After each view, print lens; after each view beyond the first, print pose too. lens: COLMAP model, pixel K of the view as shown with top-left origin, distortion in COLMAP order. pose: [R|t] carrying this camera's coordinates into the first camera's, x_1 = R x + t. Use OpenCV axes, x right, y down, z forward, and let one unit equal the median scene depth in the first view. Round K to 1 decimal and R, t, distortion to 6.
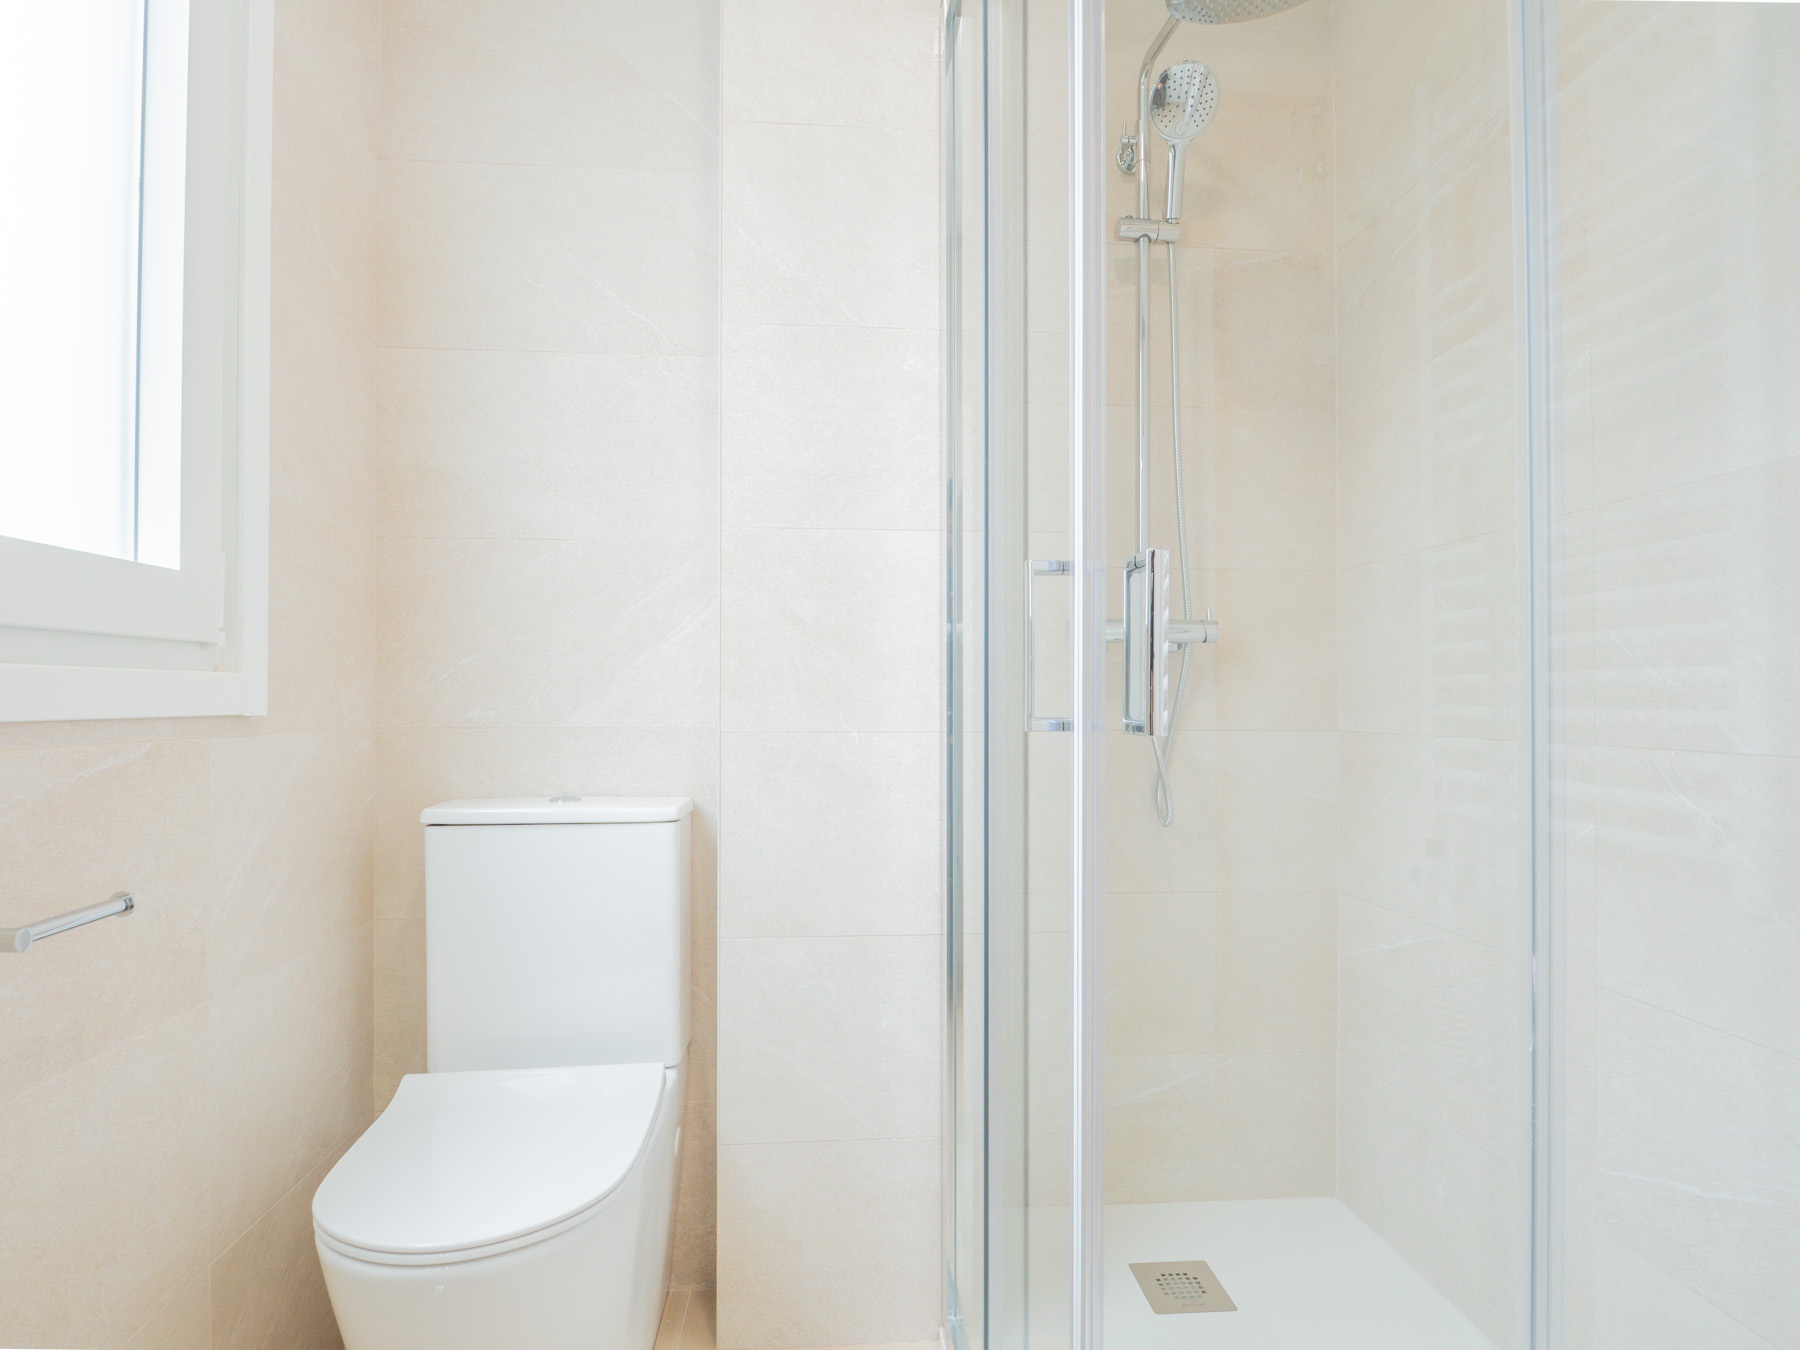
lens RADIAL K [[986.0, 0, 898.5], [0, 986.0, 686.0], [0, 0, 1]] dist [-0.003347, -0.007250]
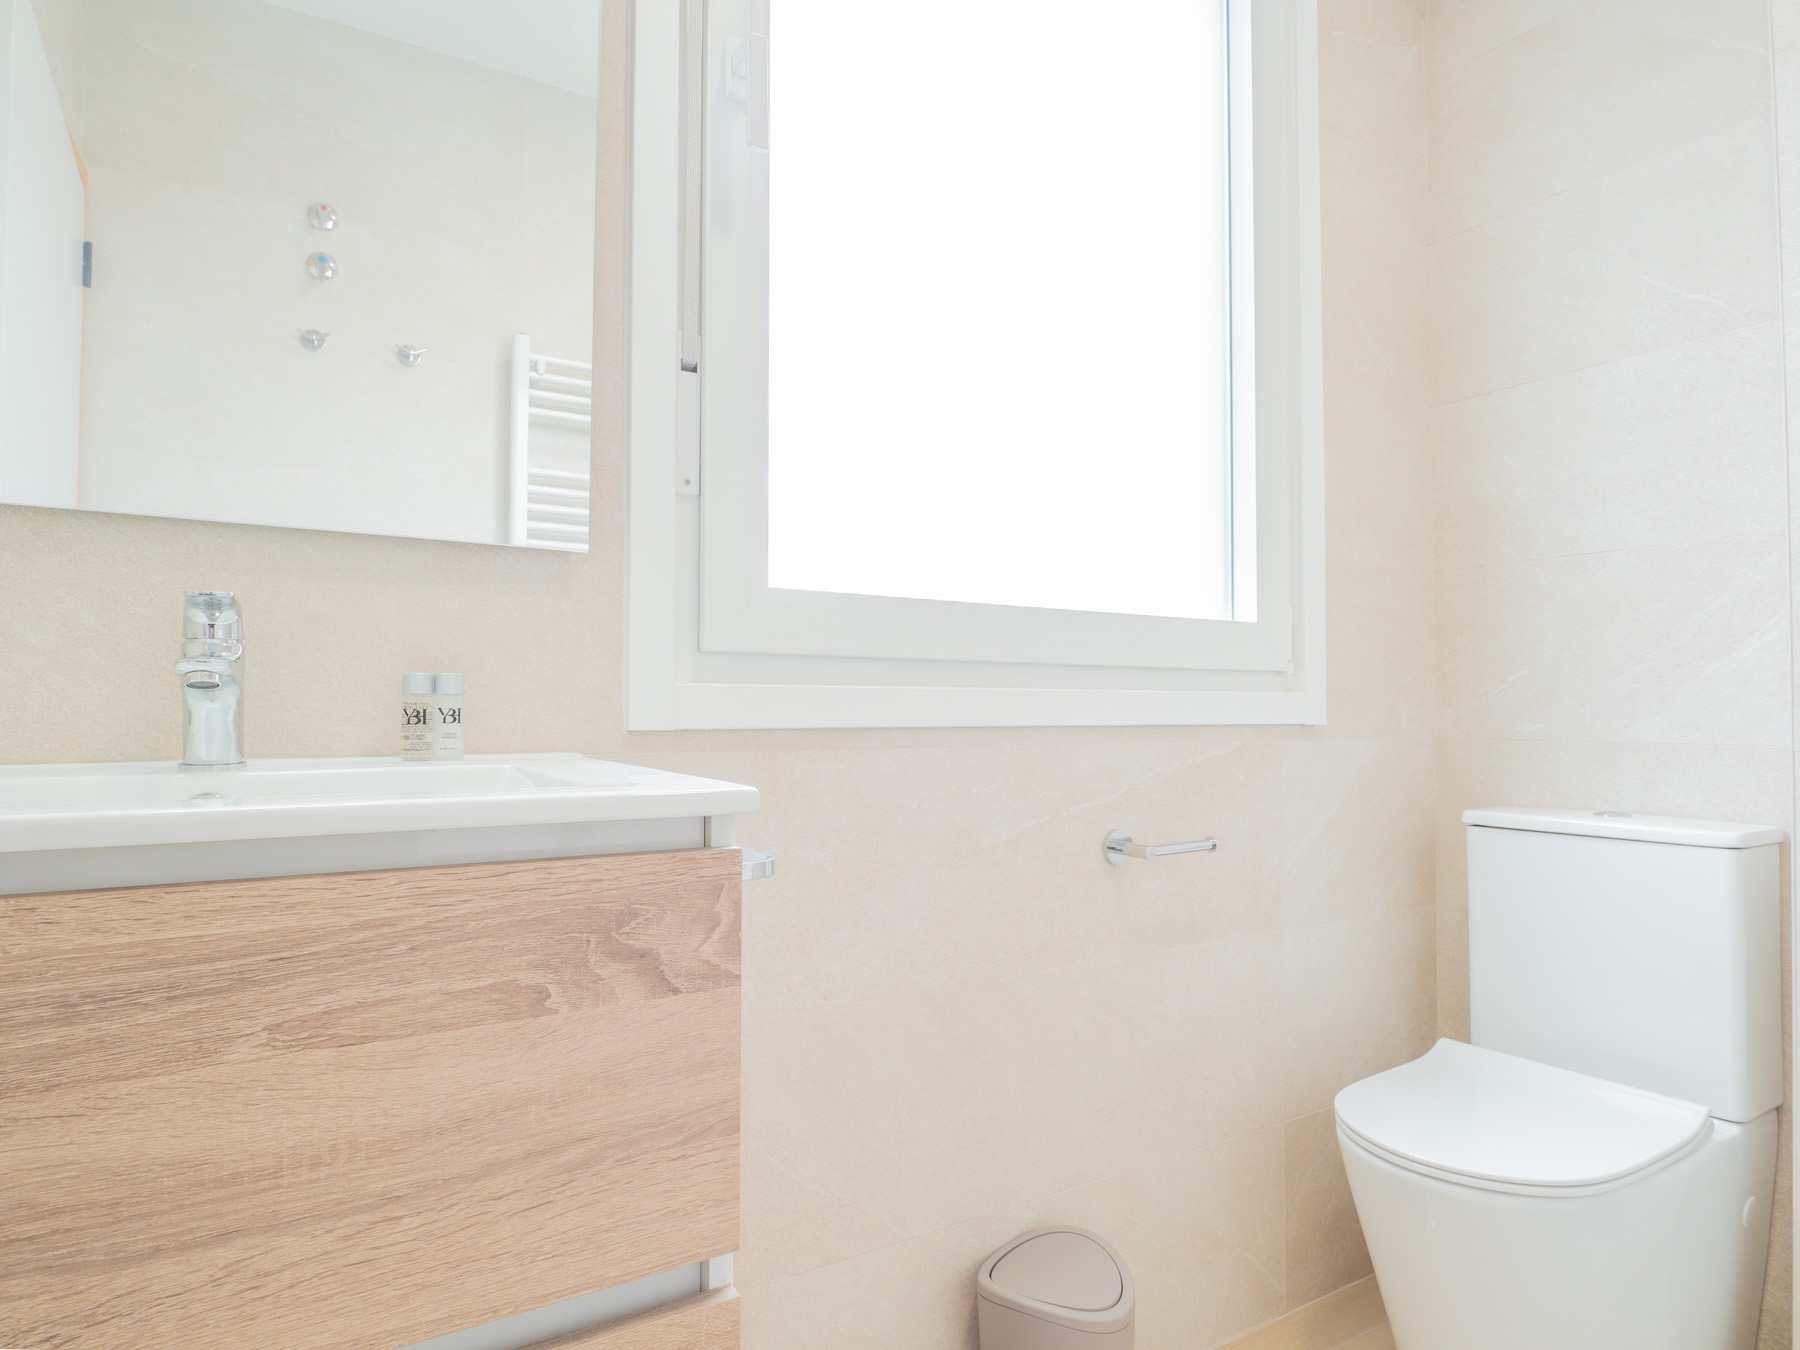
lens RADIAL K [[986.0, 0, 898.5], [0, 986.0, 686.0], [0, 0, 1]] dist [-0.003347, -0.007250]
pose [[0.445627, -0.021881, -0.894951, 0.240106], [0.008809, 0.999760, -0.020058, -0.000319], [0.895176, 0.001055, 0.445713, -0.083373]]
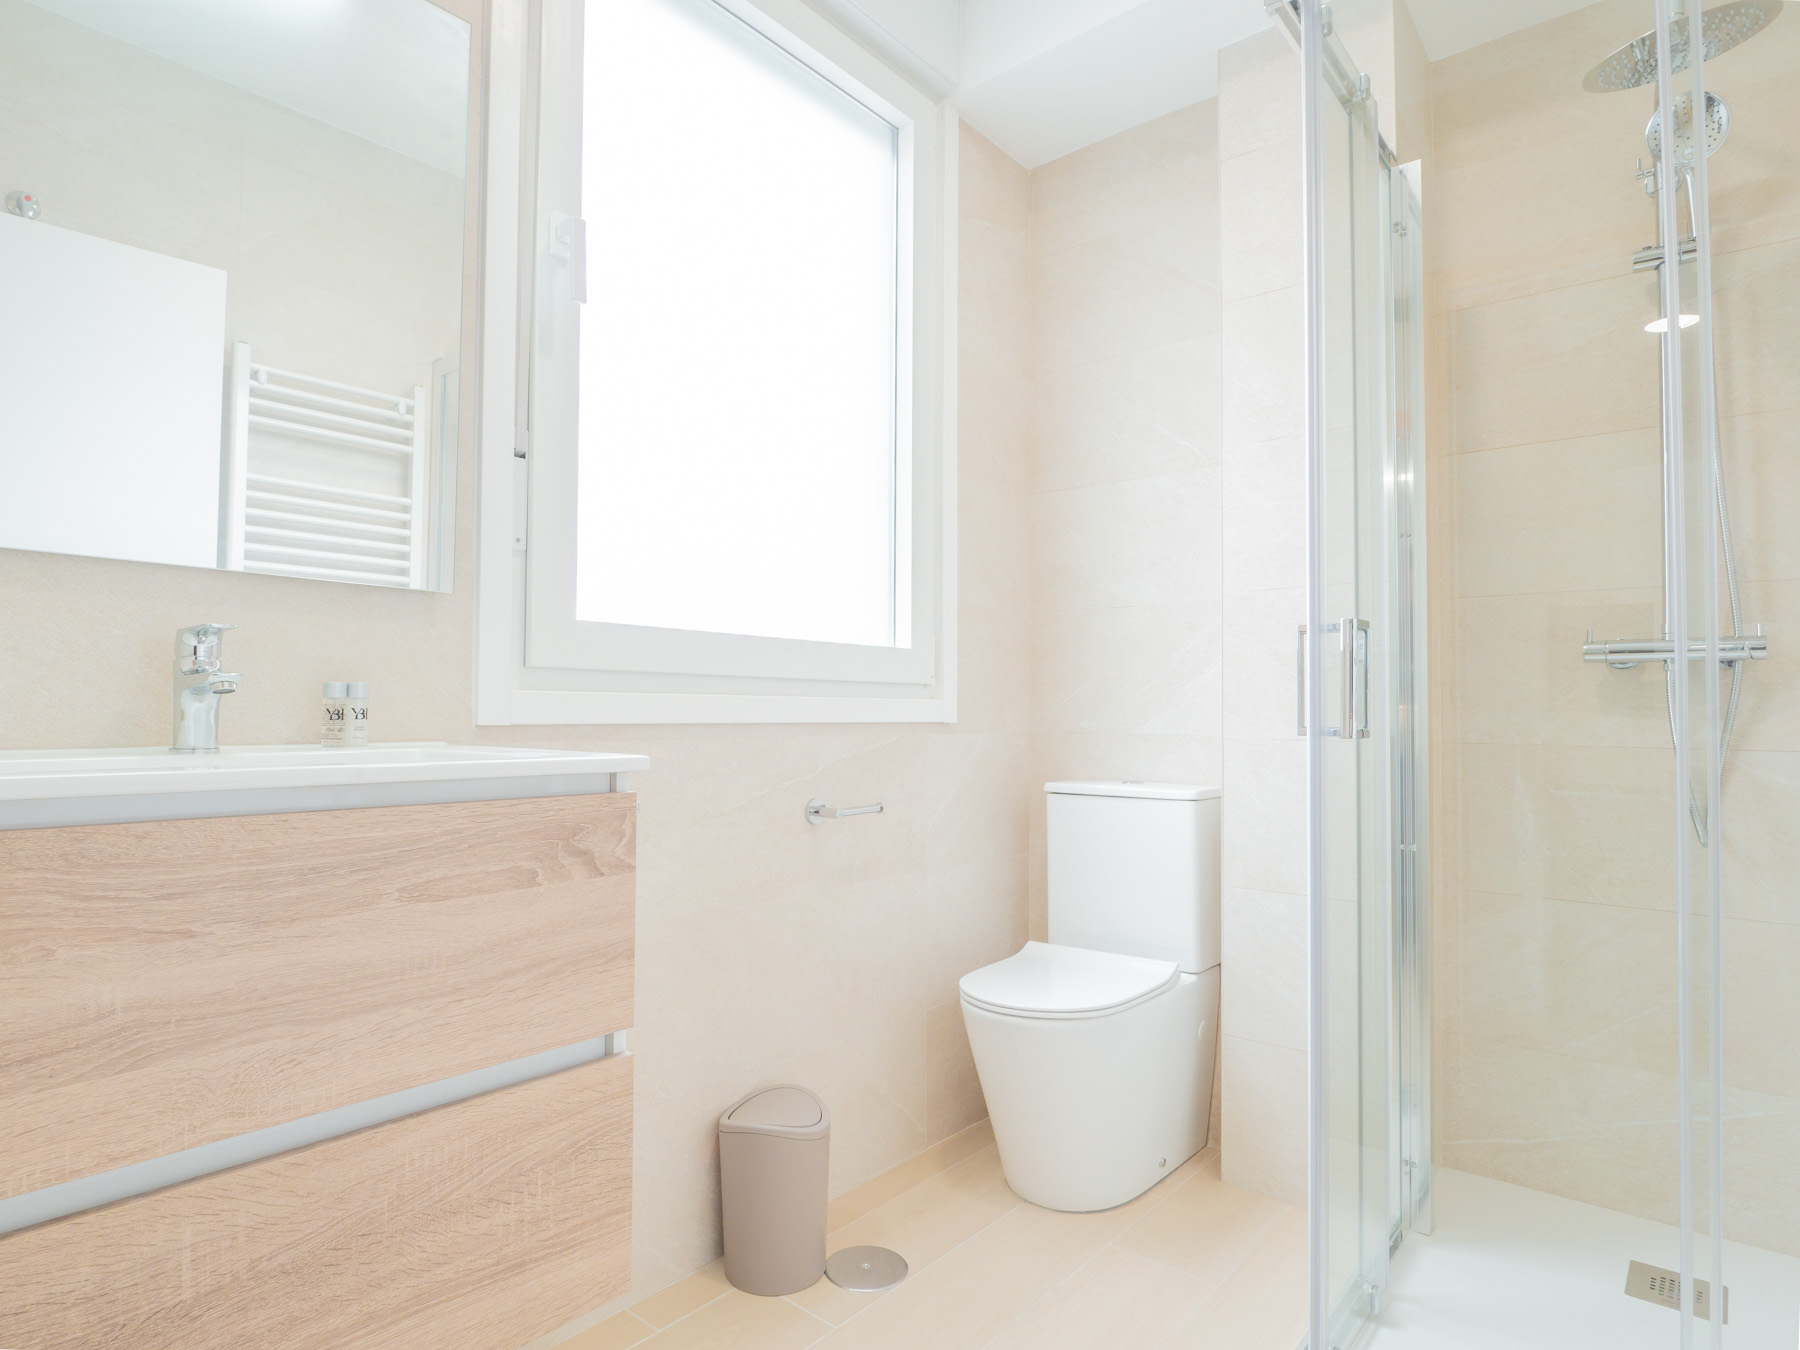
lens RADIAL K [[995.2, 0, 888.4], [0, 995.2, 668.7], [0, 0, 1]] dist [-0.004381, -0.001286]
pose [[0.716178, -0.026855, -0.697401, 0.475612], [0.002340, 0.999346, -0.036078, -0.003345], [0.697914, 0.024206, 0.715772, -0.353015]]
